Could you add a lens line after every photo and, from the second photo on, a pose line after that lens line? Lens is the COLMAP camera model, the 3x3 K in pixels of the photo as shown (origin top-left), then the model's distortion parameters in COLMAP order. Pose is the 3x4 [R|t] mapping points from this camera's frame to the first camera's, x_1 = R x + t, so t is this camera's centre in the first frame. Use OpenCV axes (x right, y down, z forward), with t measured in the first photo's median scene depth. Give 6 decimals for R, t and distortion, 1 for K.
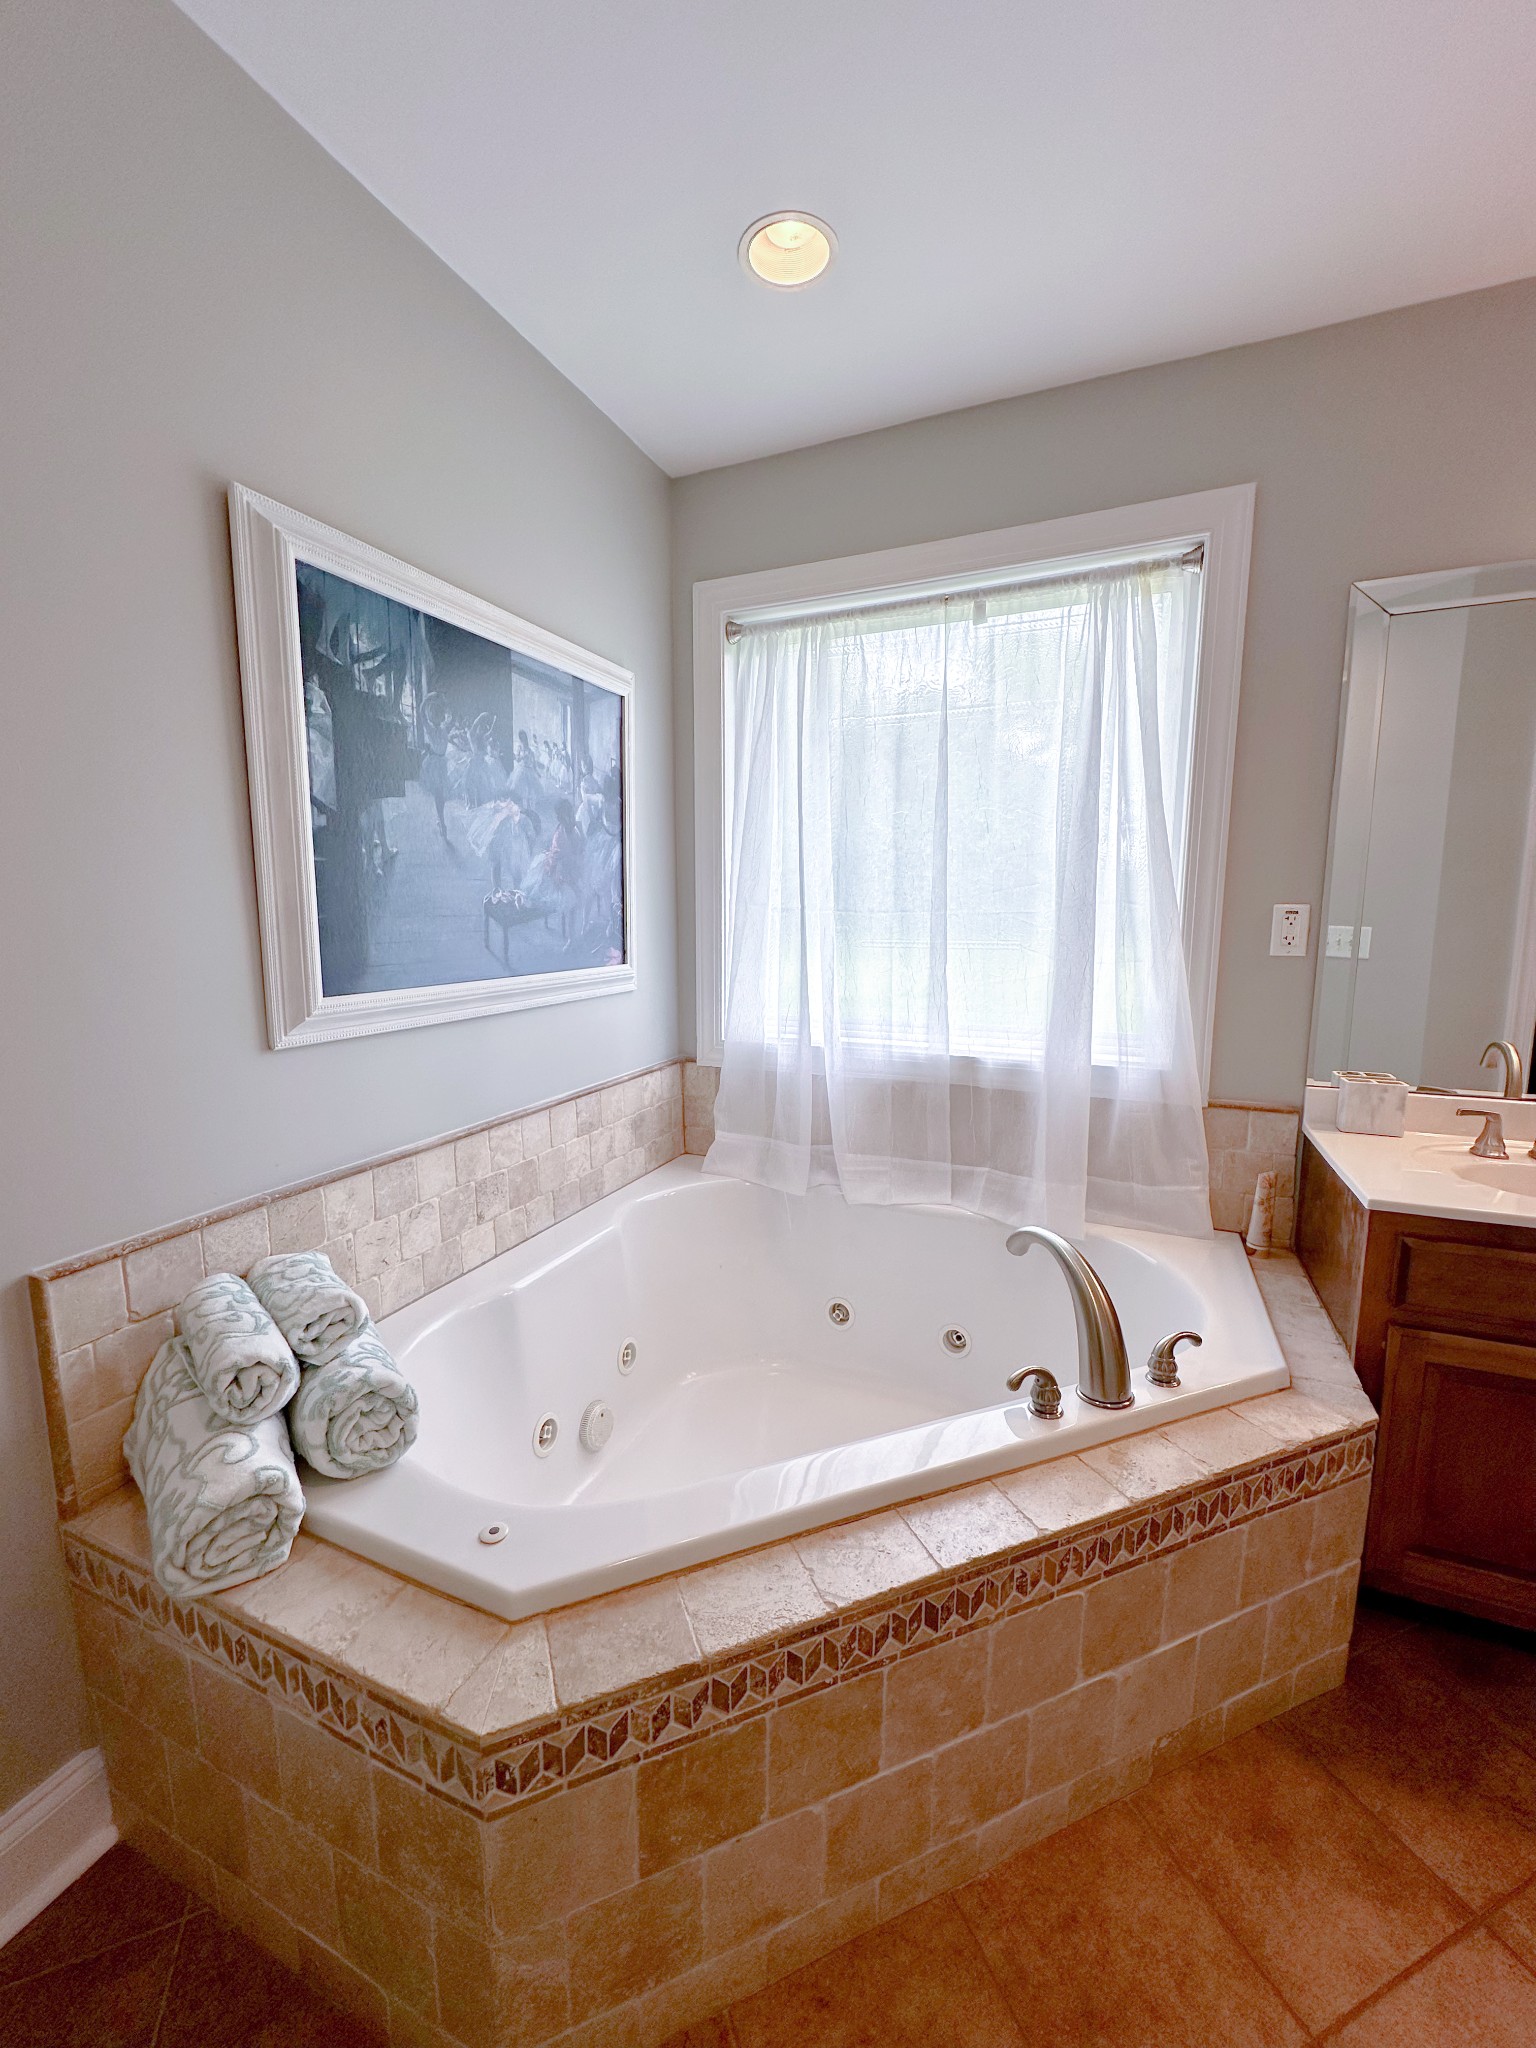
lens RADIAL K [[822.3, 0, 773.1], [0, 822.3, 1019.8], [0, 0, 1]] dist [0.000108, -0.000032]
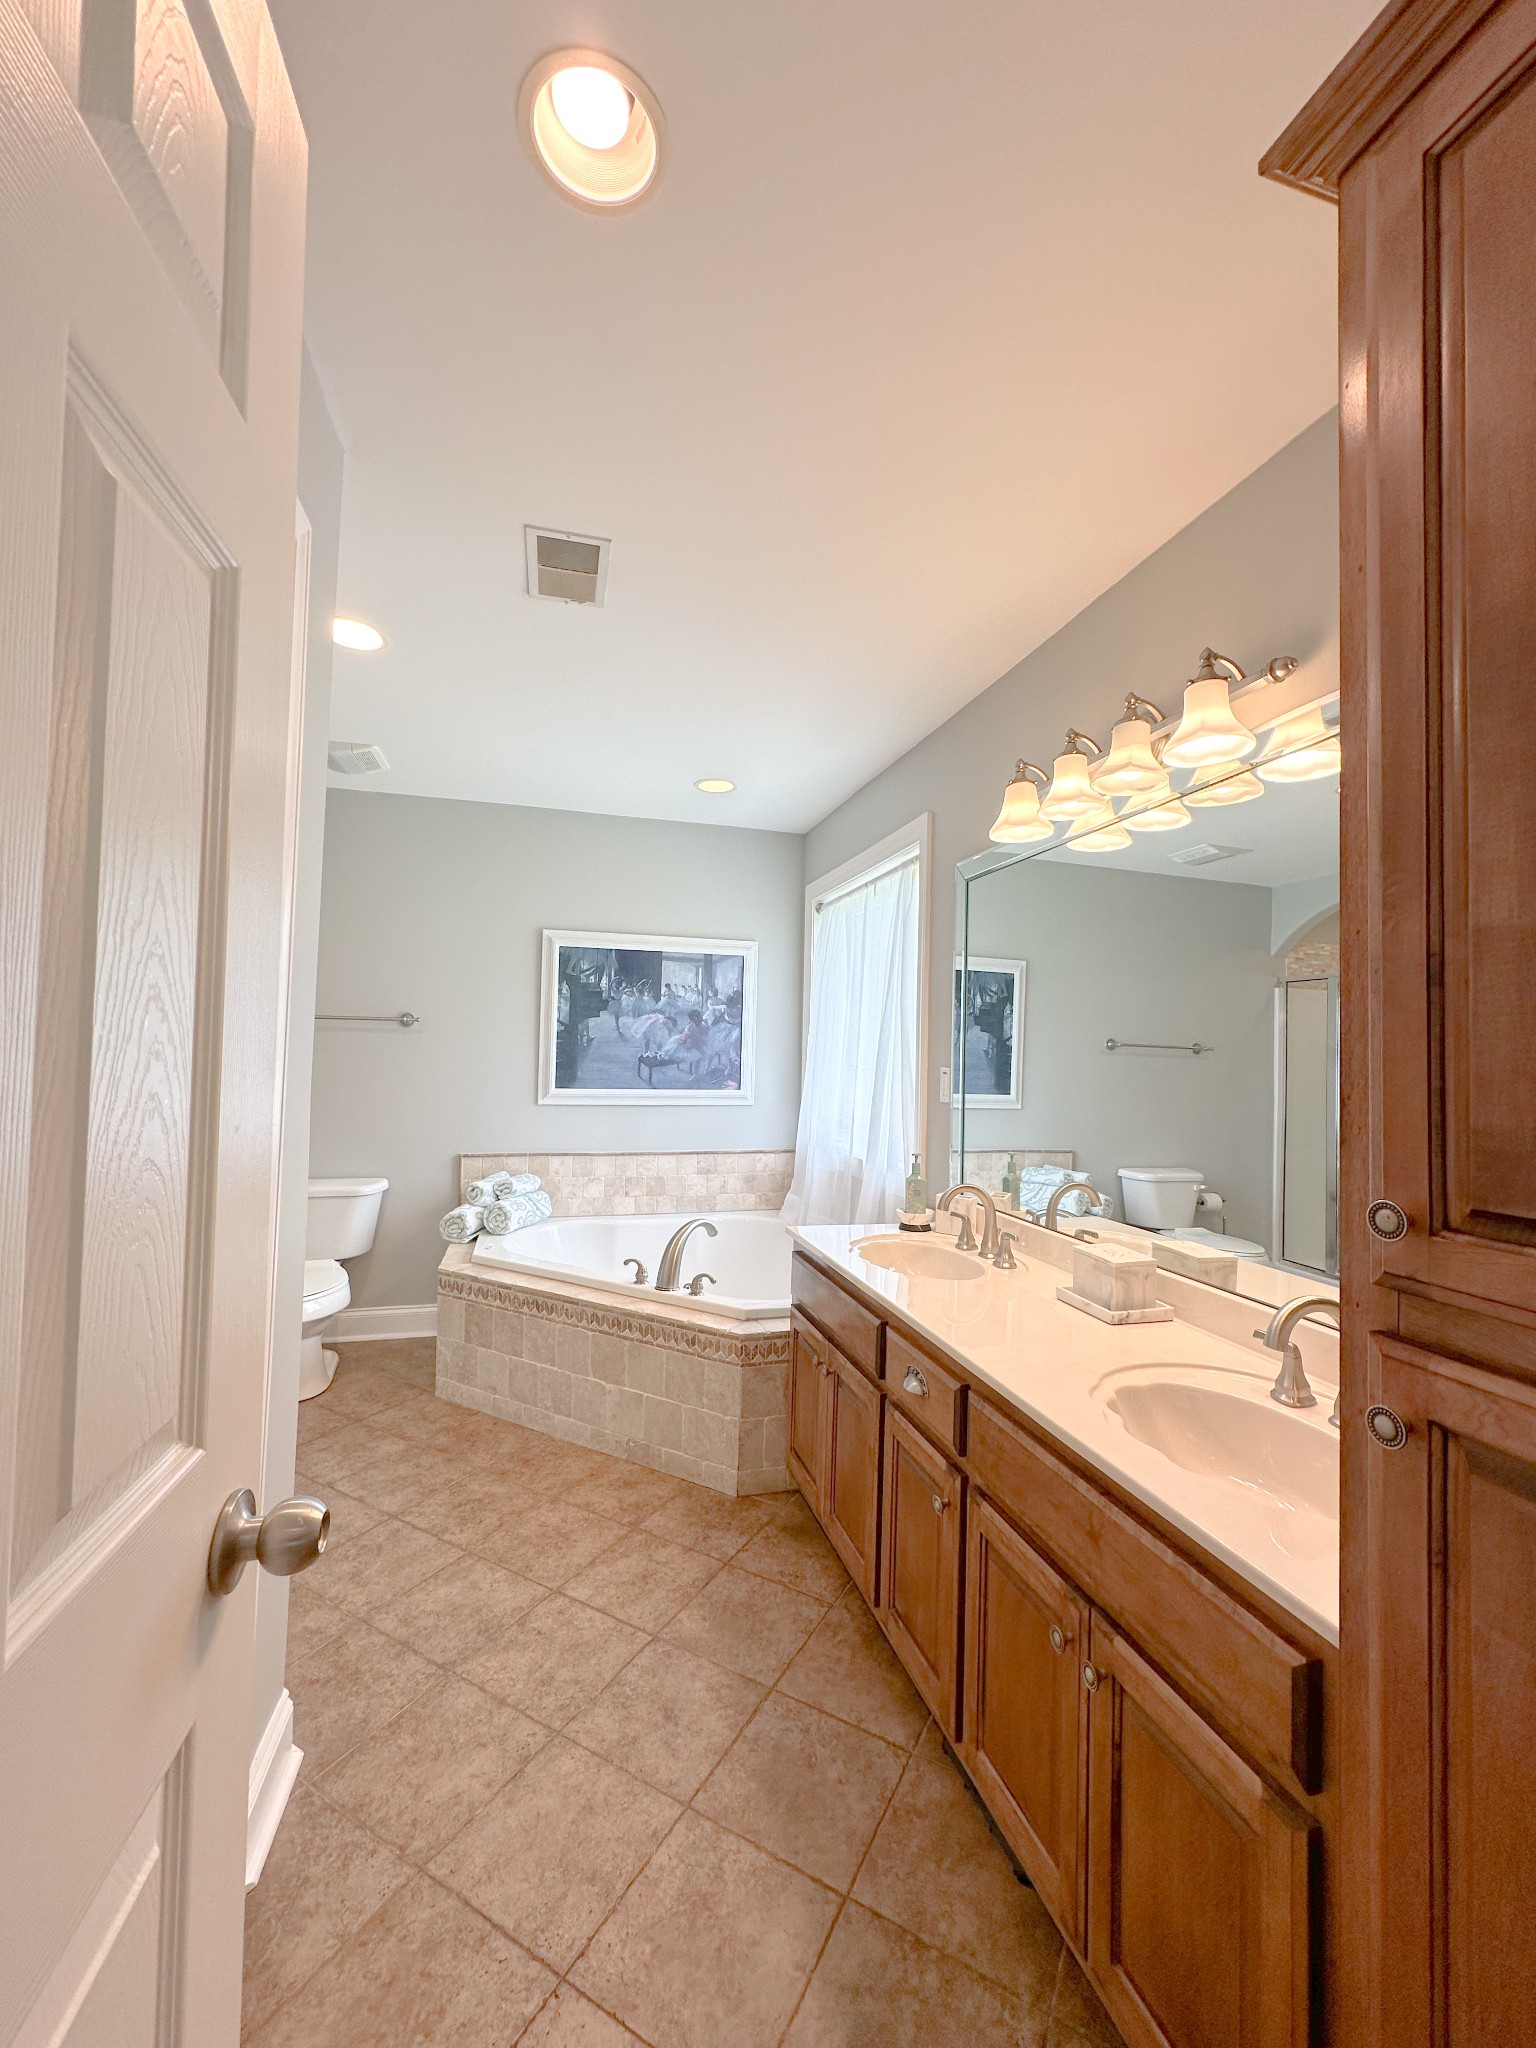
lens RADIAL K [[822.3, 0, 773.1], [0, 822.3, 1019.8], [0, 0, 1]] dist [0.000108, -0.000032]
pose [[0.629642, -0.015711, -0.776727, 1.678258], [-0.126102, 0.984470, -0.122136, -0.006404], [0.766583, 0.174849, 0.617882, -0.181397]]
